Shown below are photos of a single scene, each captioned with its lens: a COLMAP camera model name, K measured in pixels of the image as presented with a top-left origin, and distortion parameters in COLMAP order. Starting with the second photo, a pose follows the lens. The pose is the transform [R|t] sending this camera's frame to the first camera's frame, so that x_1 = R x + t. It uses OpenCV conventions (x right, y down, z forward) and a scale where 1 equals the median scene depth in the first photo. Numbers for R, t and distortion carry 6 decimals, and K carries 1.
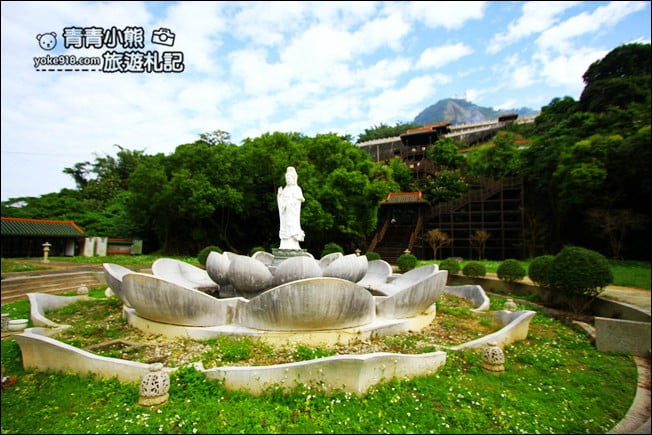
lens RADIAL K [[306.1, 0, 326.0], [0, 306.1, 217.5], [0, 0, 1]] dist [-0.013174, -0.000010]
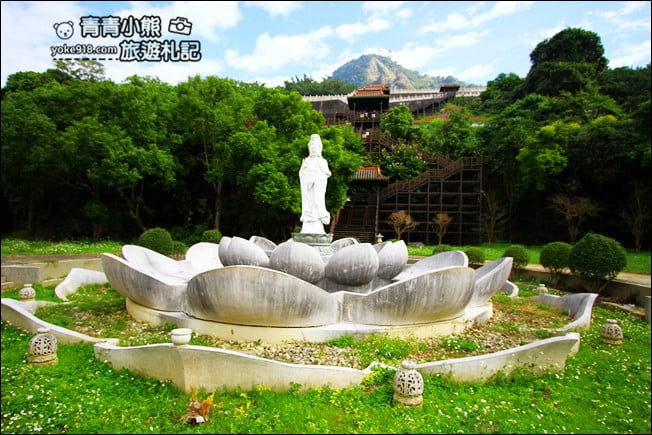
lens RADIAL K [[383.6, 0, 326.0], [0, 383.6, 217.5], [0, 0, 1]] dist [-0.009264, -0.000507]
pose [[0.956099, 0.018681, 0.292448, -0.168053], [-0.038033, 0.997436, 0.060625, -0.002410], [-0.290566, -0.069087, 0.954358, -0.001033]]
